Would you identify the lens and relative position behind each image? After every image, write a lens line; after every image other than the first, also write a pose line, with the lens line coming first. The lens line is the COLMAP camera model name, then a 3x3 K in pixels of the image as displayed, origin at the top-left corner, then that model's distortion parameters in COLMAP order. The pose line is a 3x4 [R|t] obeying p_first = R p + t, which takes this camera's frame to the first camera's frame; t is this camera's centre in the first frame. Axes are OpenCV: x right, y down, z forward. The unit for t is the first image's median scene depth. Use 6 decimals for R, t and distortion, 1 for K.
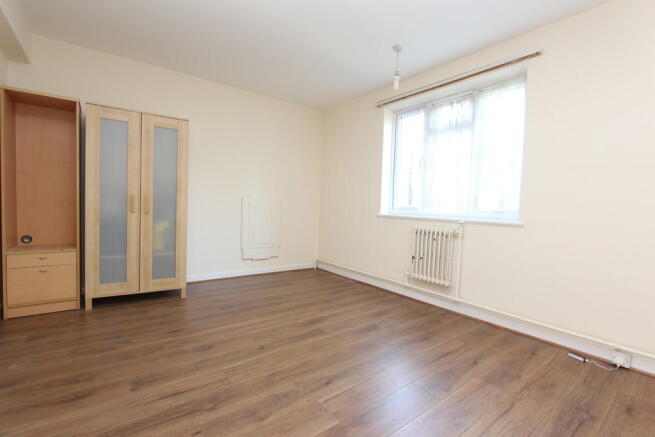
lens RADIAL K [[300.8, 0, 336.5], [0, 300.8, 219.6], [0, 0, 1]] dist [-0.012608, 0.000540]
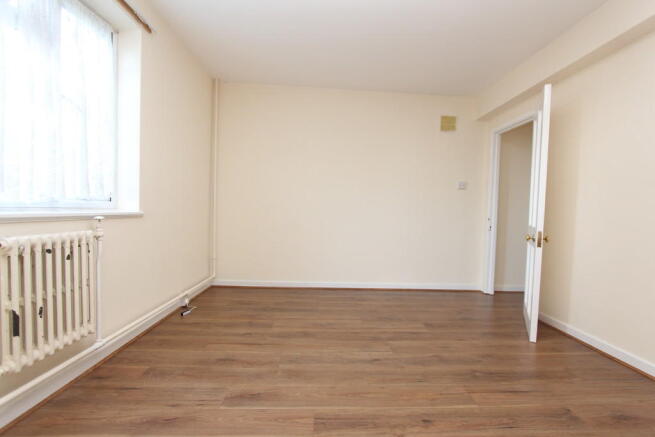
lens RADIAL K [[300.8, 0, 336.5], [0, 300.8, 219.6], [0, 0, 1]] dist [-0.012608, 0.000540]
pose [[-0.809923, -0.081529, 0.580842, -0.488339], [-0.031889, 0.994948, 0.095188, -0.092113], [-0.585669, 0.058573, -0.808431, 1.821877]]
